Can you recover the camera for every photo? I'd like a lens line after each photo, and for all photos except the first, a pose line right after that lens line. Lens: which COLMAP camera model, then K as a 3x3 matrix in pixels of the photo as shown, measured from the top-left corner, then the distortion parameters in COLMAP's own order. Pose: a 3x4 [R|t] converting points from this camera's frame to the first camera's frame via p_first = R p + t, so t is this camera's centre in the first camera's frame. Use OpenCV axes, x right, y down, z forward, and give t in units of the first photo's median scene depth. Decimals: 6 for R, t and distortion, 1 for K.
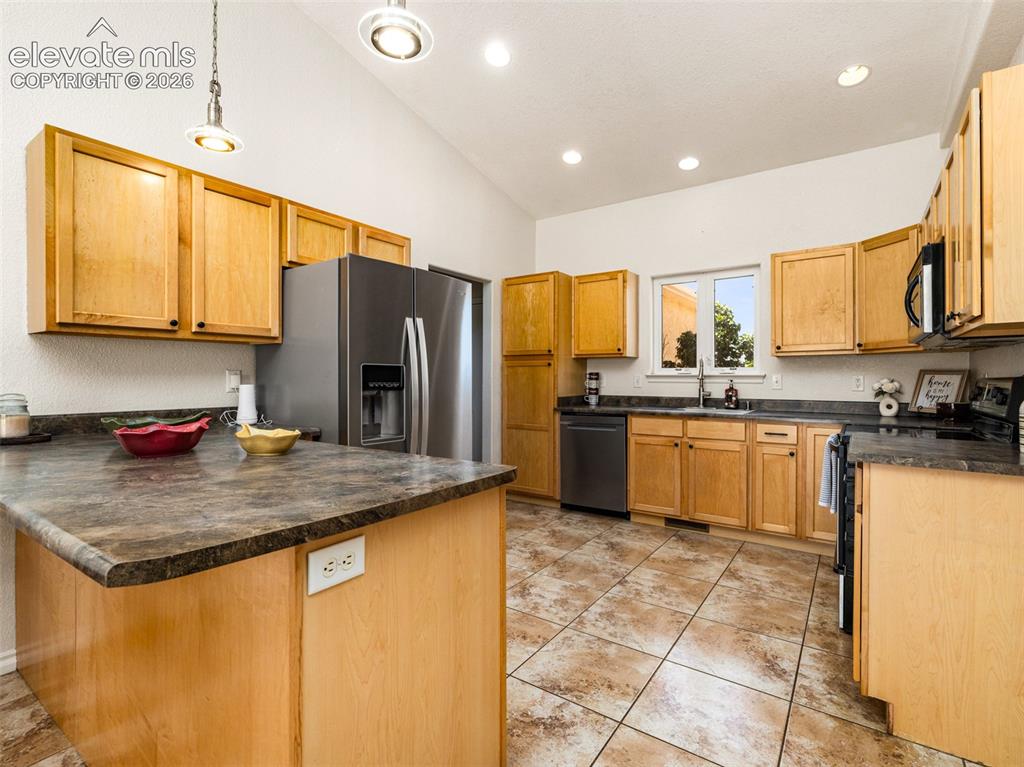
lens RADIAL K [[491.6, 0, 508.1], [0, 491.6, 376.9], [0, 0, 1]] dist [0.001654, 0.000243]
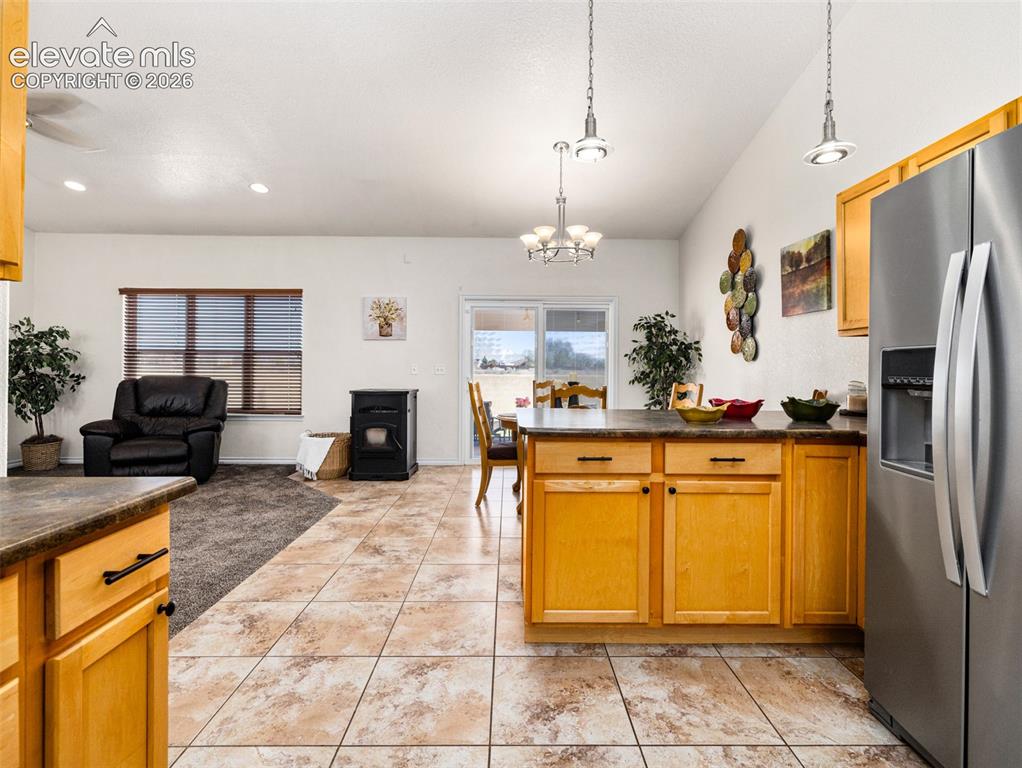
lens RADIAL K [[490.6, 0, 511.4], [0, 490.6, 374.0], [0, 0, 1]] dist [0.001654, 0.000243]
pose [[-0.811513, -0.002829, -0.584328, 0.337794], [-0.009674, 0.999916, 0.008595, 0.005261], [0.584255, 0.012627, -0.811472, 0.812727]]
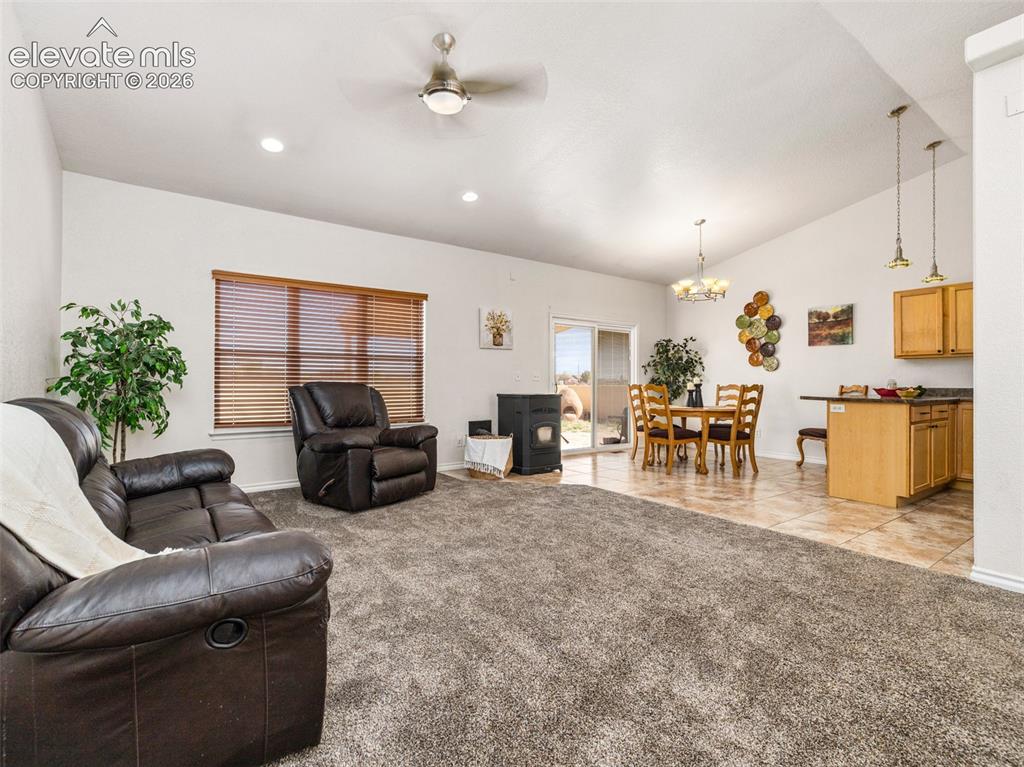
lens RADIAL K [[491.6, 0, 508.3], [0, 491.6, 382.2], [0, 0, 1]] dist [0.001654, 0.000243]
pose [[-0.328058, -0.005431, -0.944642, 1.383392], [-0.003513, 0.999984, -0.004529, 0.037494], [0.944651, 0.001833, -0.328071, -0.132003]]
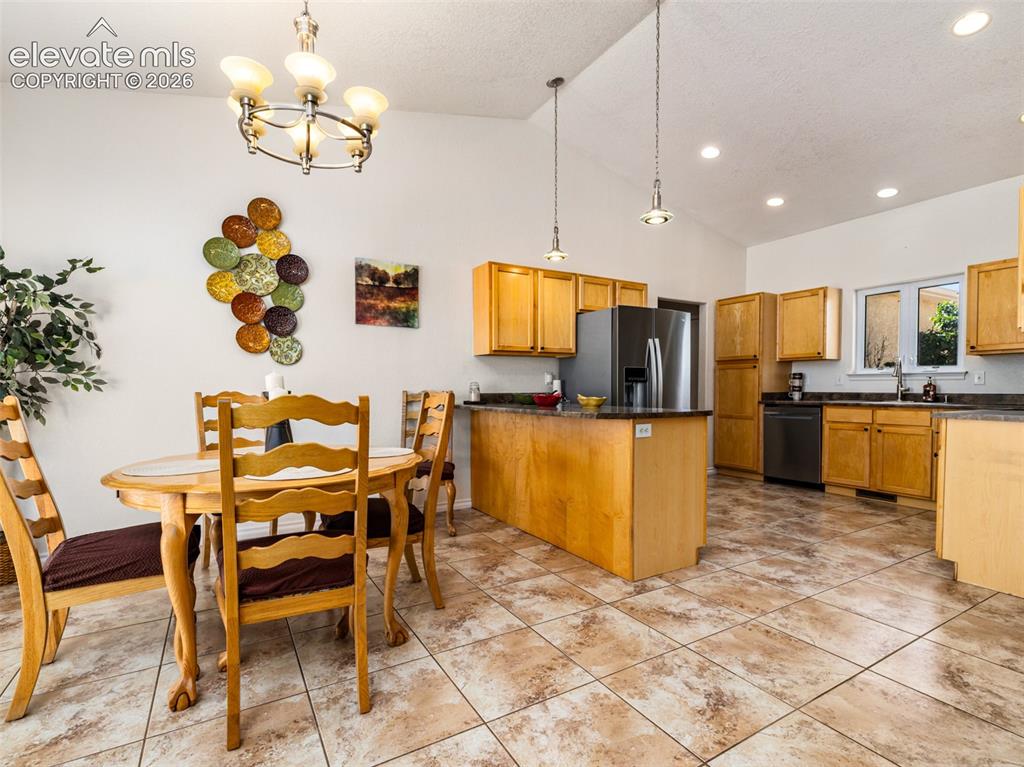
lens RADIAL K [[491.6, 0, 509.5], [0, 491.6, 401.9], [0, 0, 1]] dist [0.001654, 0.000243]
pose [[0.912370, 0.009343, -0.409259, 0.032710], [0.004121, 0.999479, 0.032003, 0.027118], [0.409345, -0.030886, 0.911857, -0.510884]]
